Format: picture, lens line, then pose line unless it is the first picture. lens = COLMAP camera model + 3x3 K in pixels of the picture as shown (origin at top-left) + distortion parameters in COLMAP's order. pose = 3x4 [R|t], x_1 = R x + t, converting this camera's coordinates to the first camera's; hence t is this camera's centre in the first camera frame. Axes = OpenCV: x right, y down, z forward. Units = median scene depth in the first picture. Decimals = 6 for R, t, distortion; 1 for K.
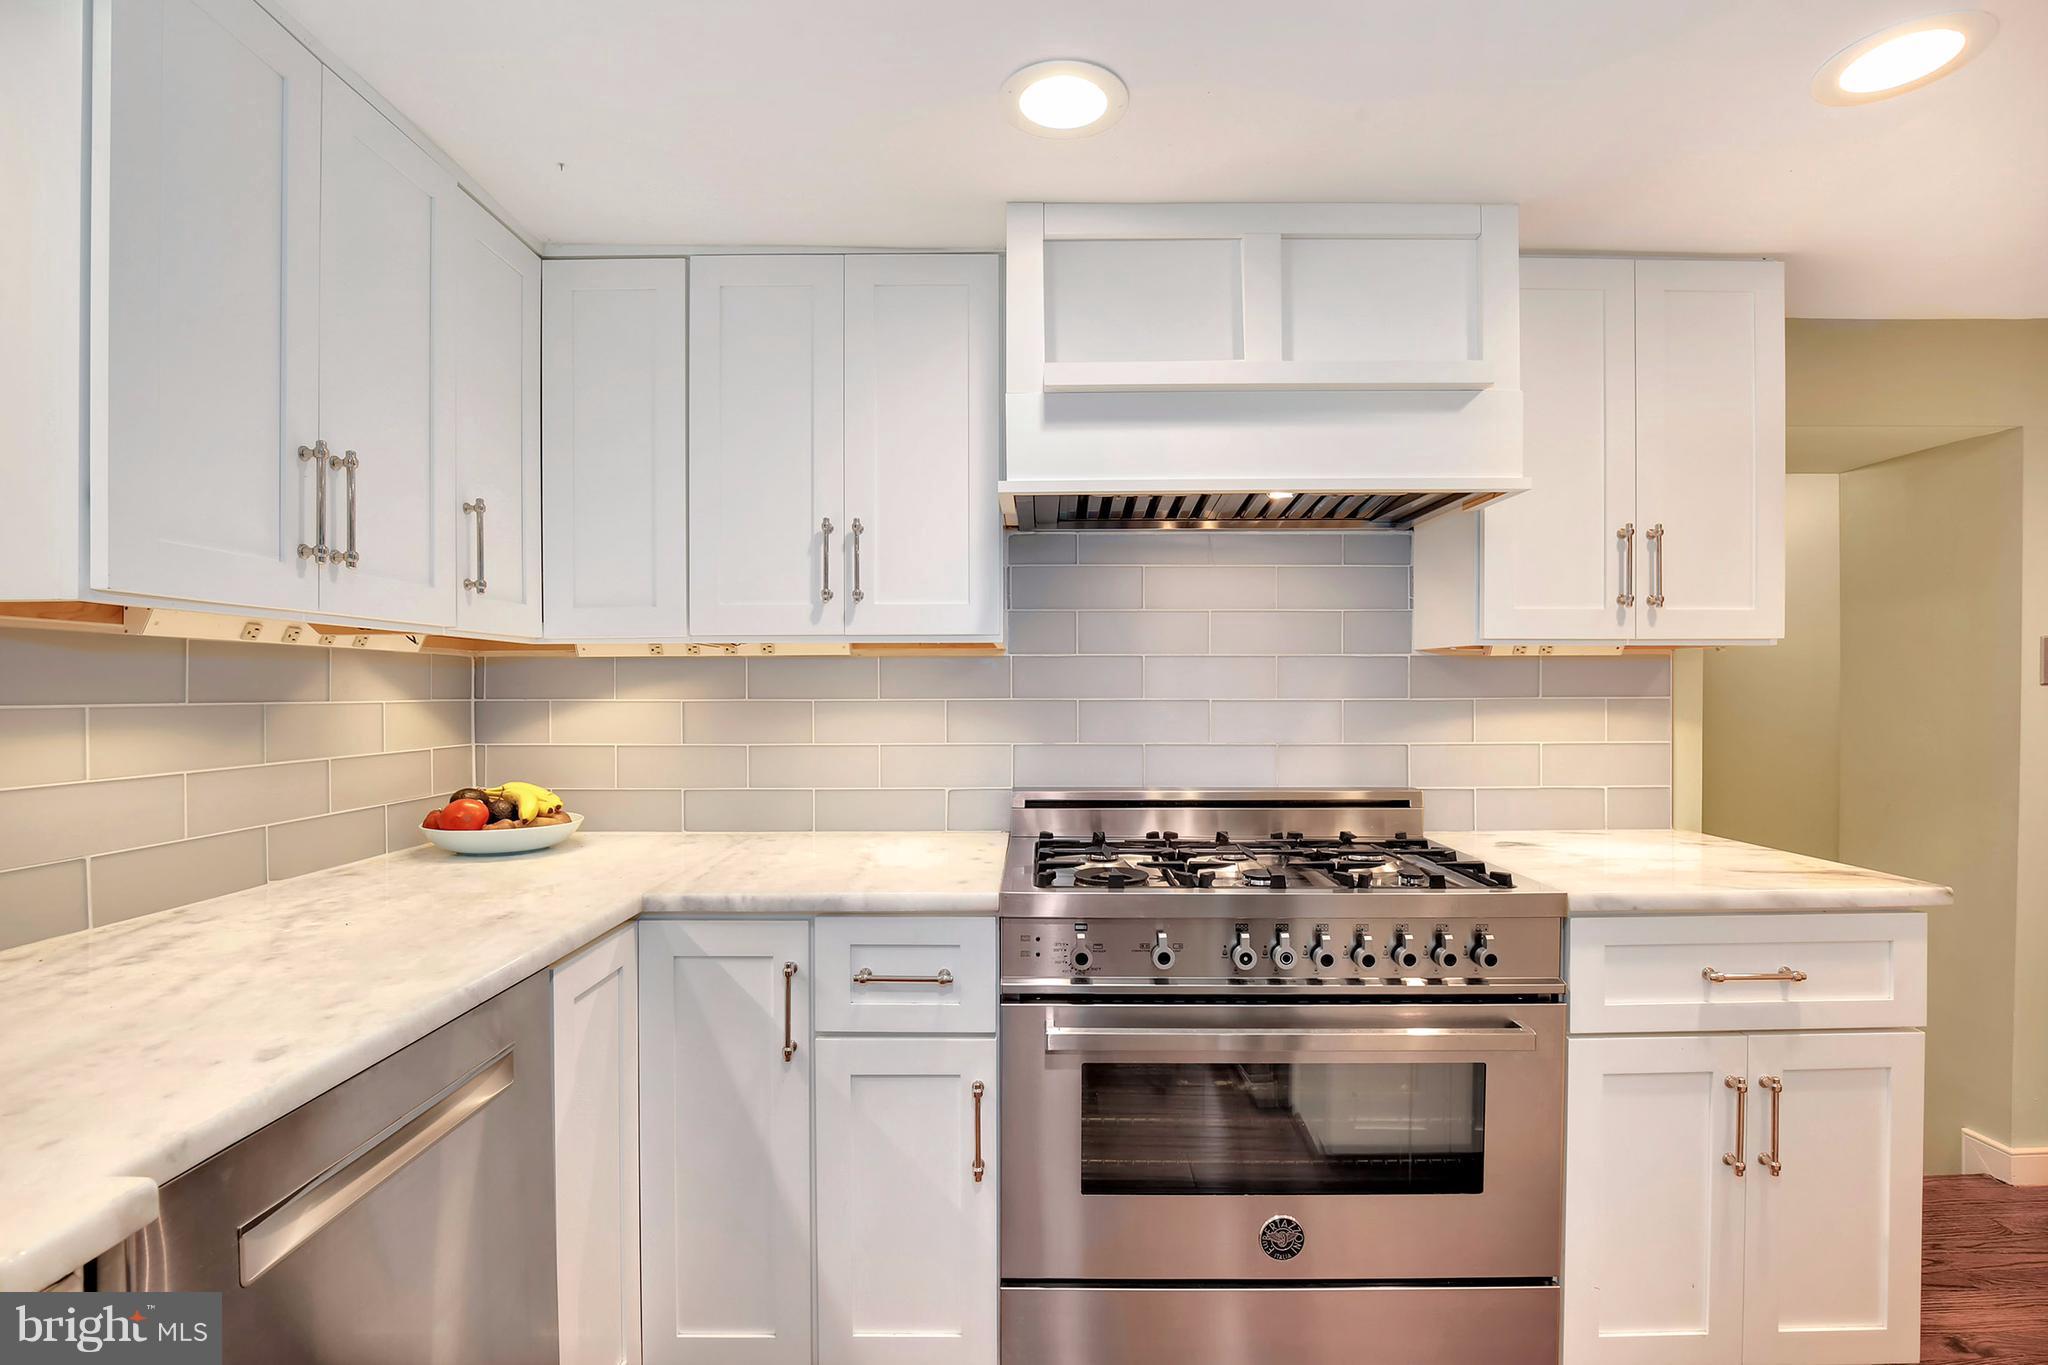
lens RADIAL K [[963.5, 0, 1029.0], [0, 963.5, 693.8], [0, 0, 1]] dist [-0.030198, 0.003231]
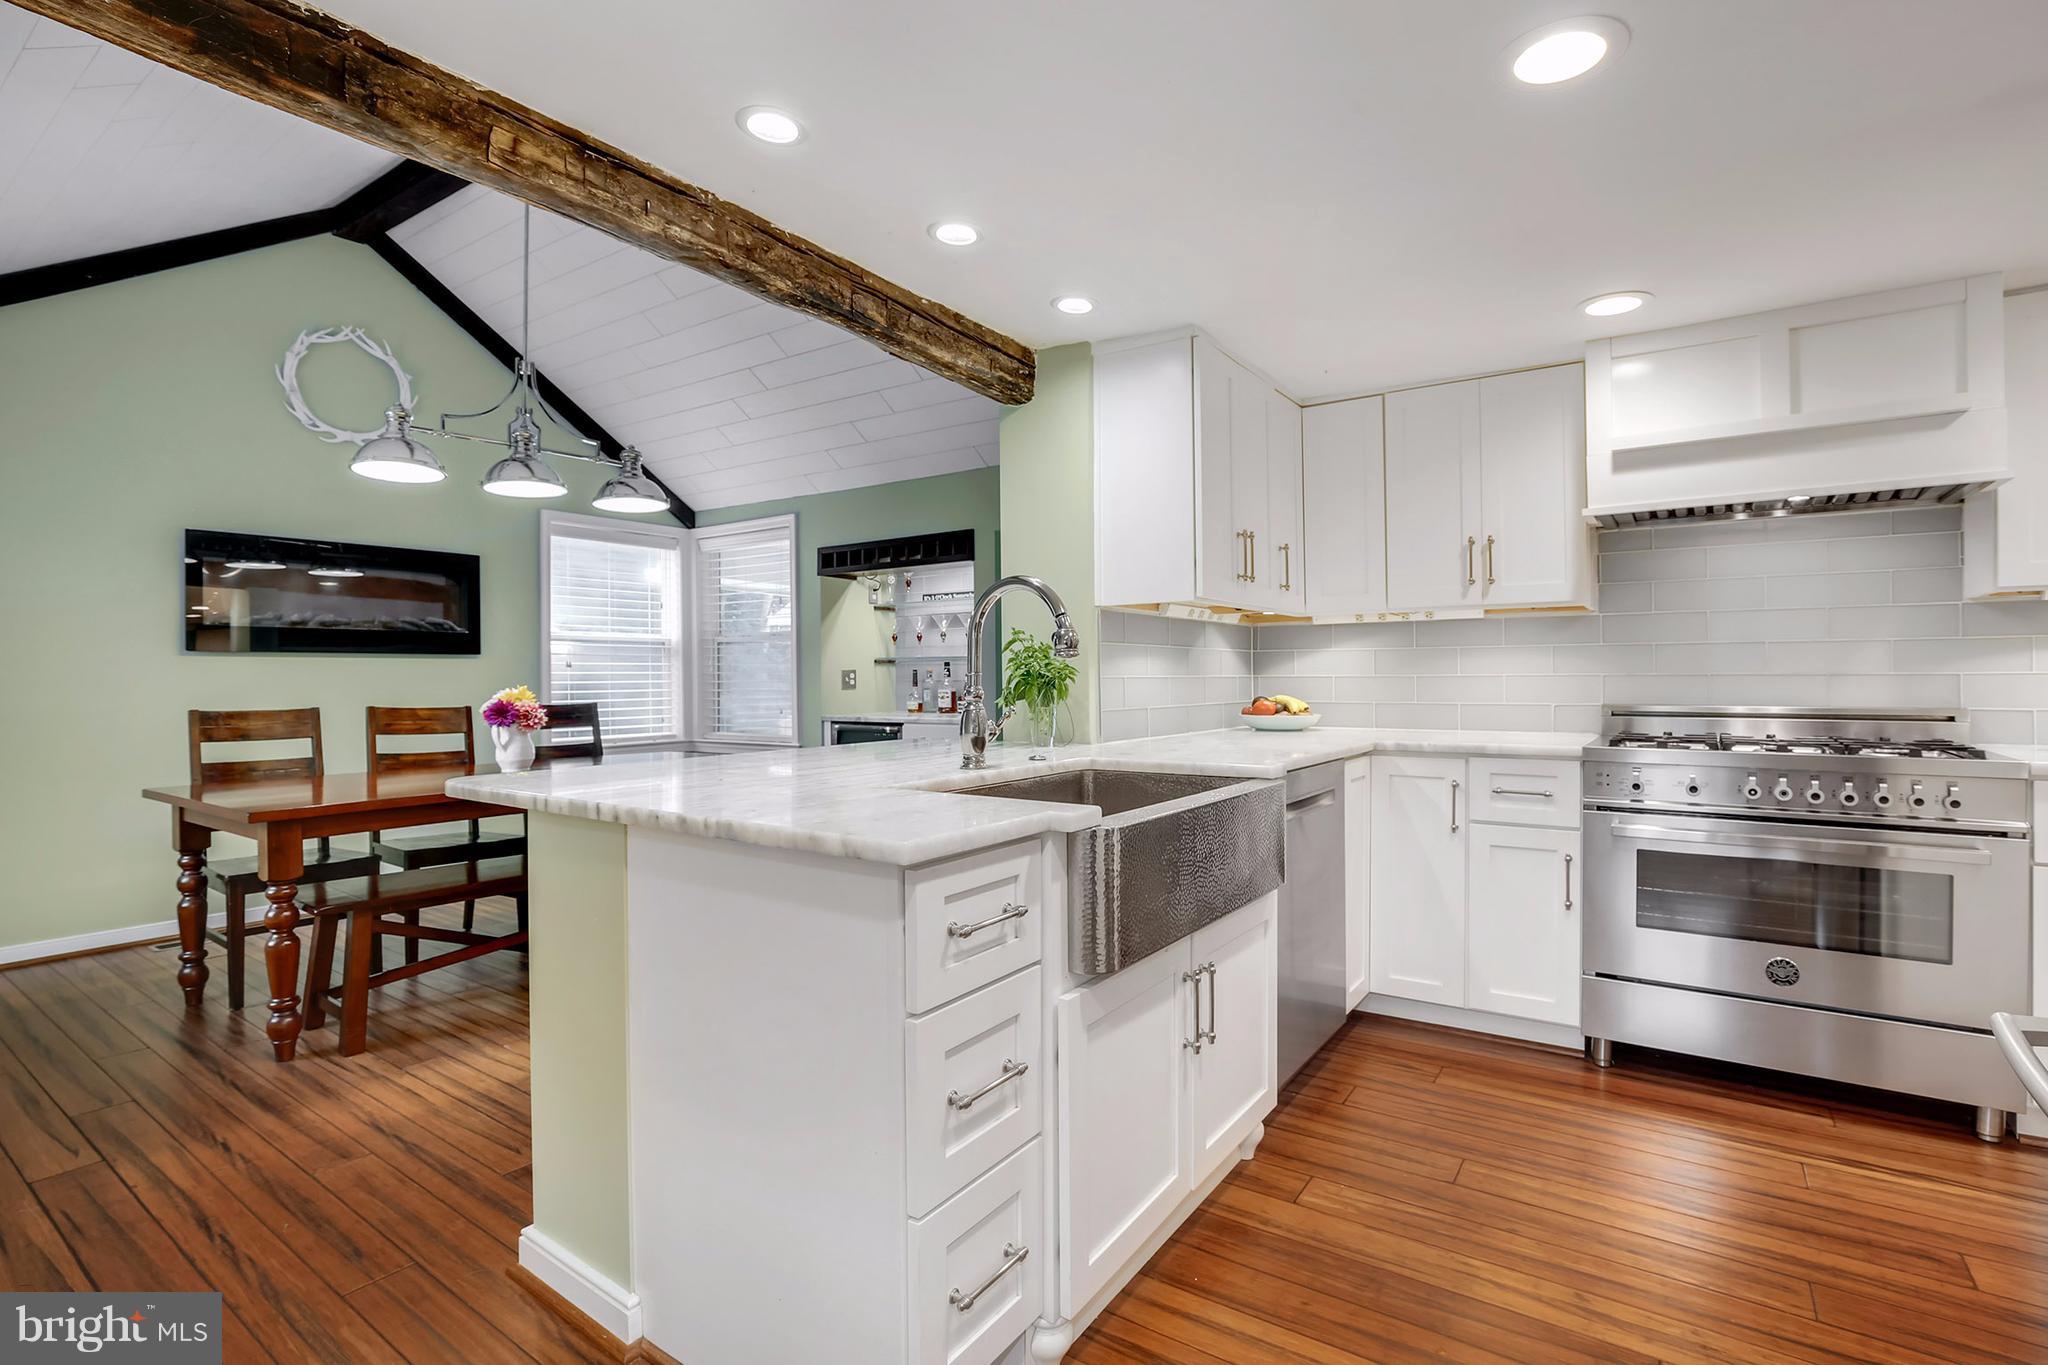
lens RADIAL K [[963.5, 0, 1021.6], [0, 963.5, 671.0], [0, 0, 1]] dist [-0.030198, 0.003231]
pose [[0.820921, -0.004793, -0.571022, 0.105671], [0.001807, 0.999982, -0.005796, 0.065652], [0.571039, 0.003727, 0.820914, -0.866390]]
